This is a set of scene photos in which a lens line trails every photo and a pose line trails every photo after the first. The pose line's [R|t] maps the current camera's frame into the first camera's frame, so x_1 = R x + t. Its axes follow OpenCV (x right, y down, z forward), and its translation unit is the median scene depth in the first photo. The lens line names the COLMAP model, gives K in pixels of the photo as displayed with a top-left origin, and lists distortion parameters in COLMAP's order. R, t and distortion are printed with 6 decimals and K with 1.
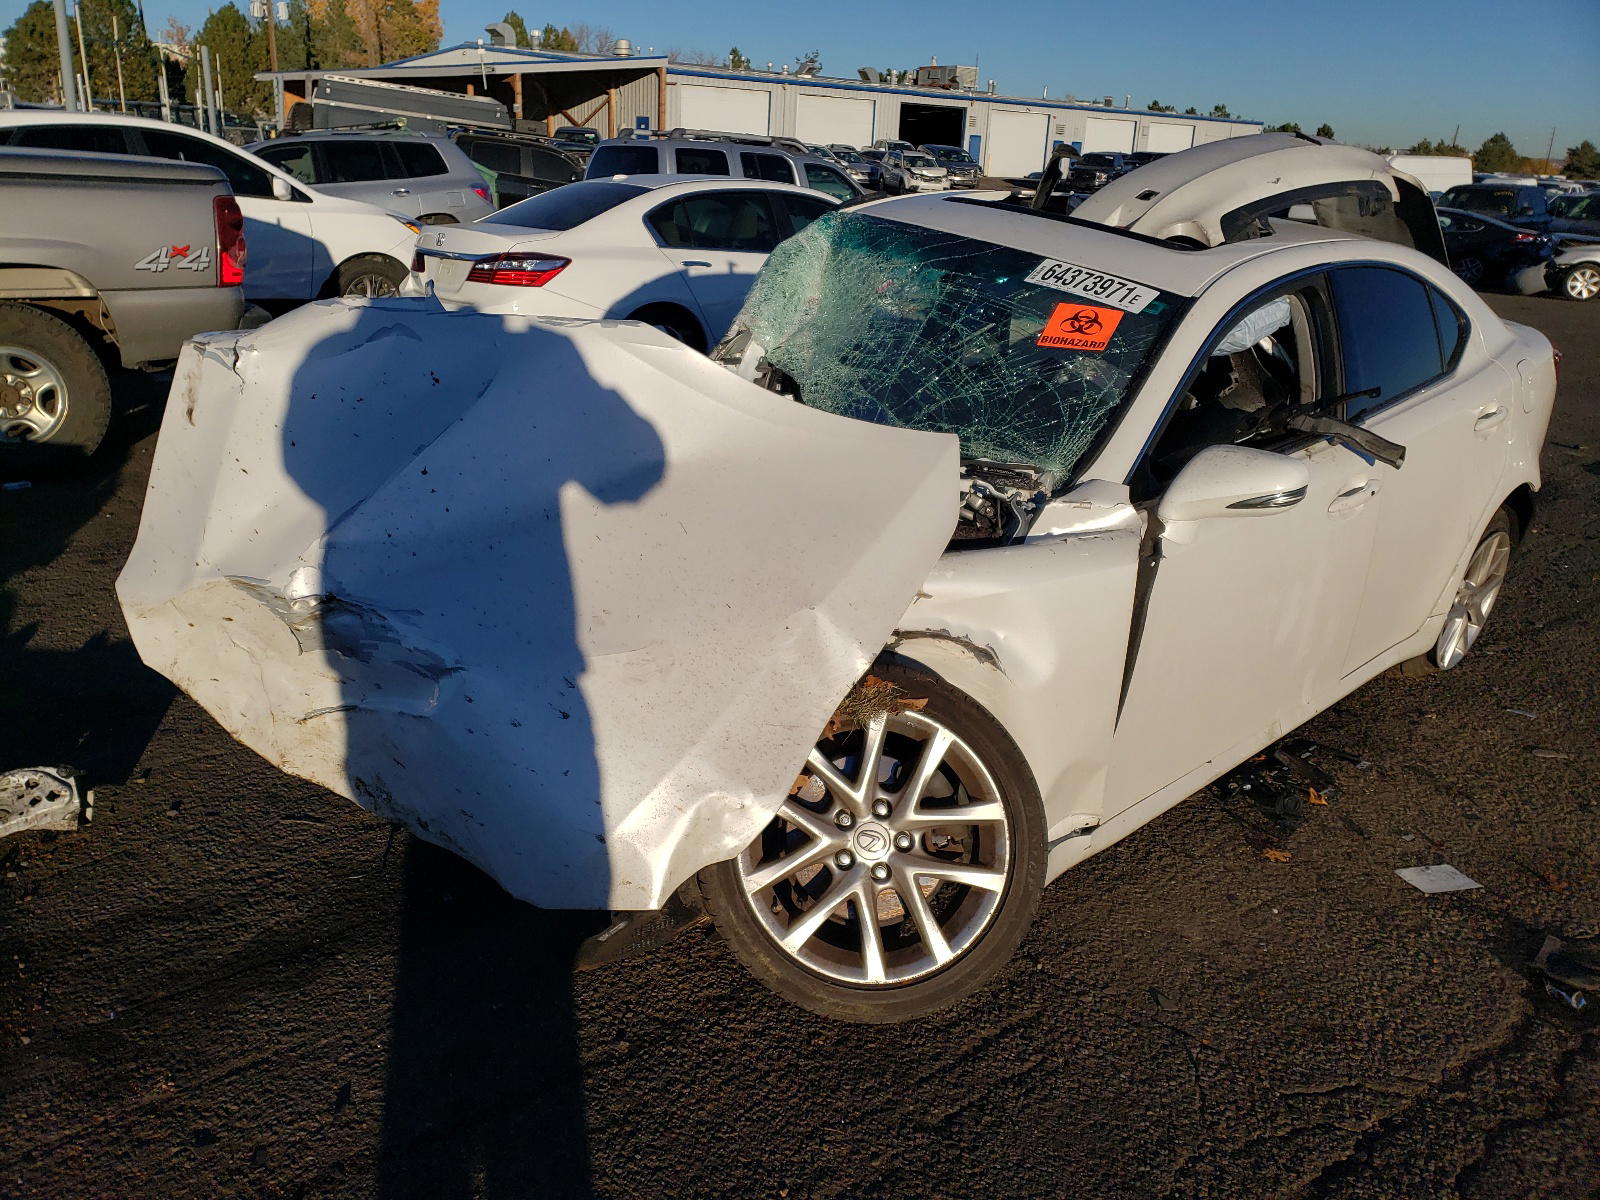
lens RADIAL K [[1247.0, 0, 798.8], [0, 1247.0, 592.8], [0, 0, 1]] dist [0.043564, -0.040402]
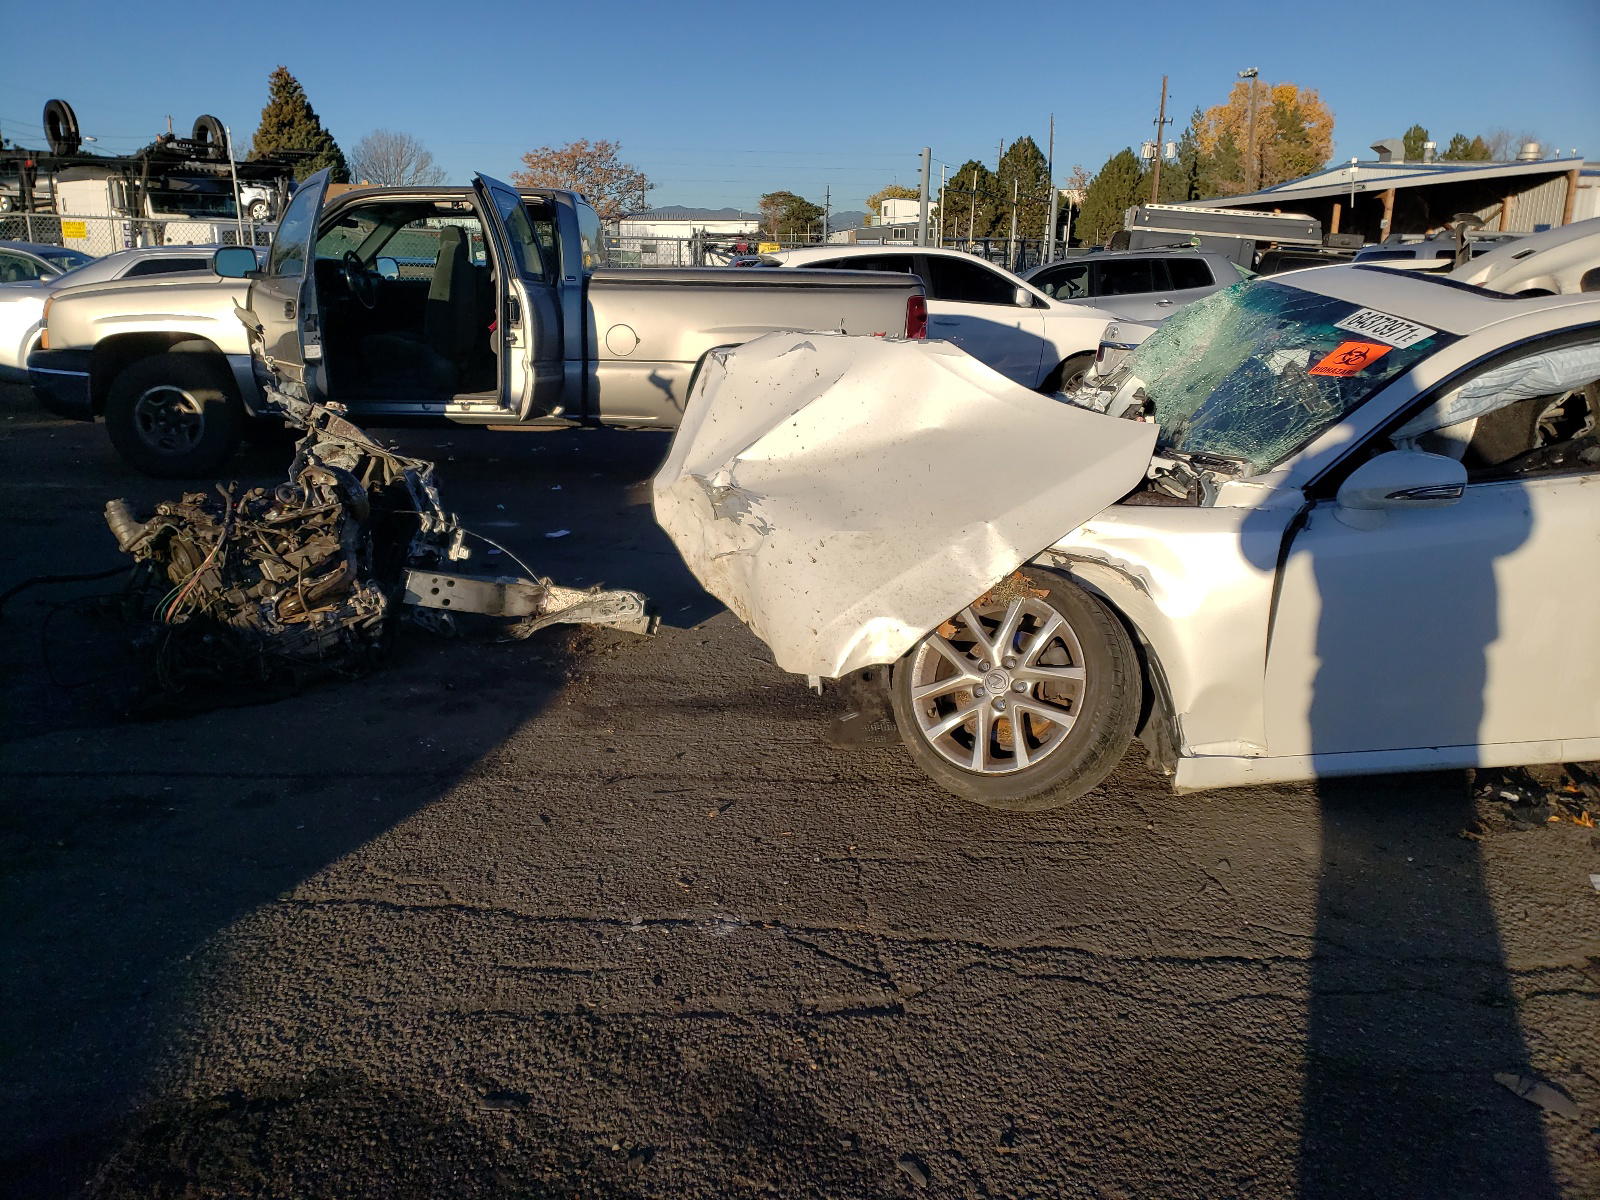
lens RADIAL K [[1247.0, 0, 792.2], [0, 1247.0, 605.2], [0, 0, 1]] dist [0.043564, -0.040402]
pose [[0.798962, 0.121765, -0.588925, 0.468517], [-0.169198, 0.985243, -0.025834, 0.122942], [0.577089, 0.120285, 0.807775, -0.220026]]
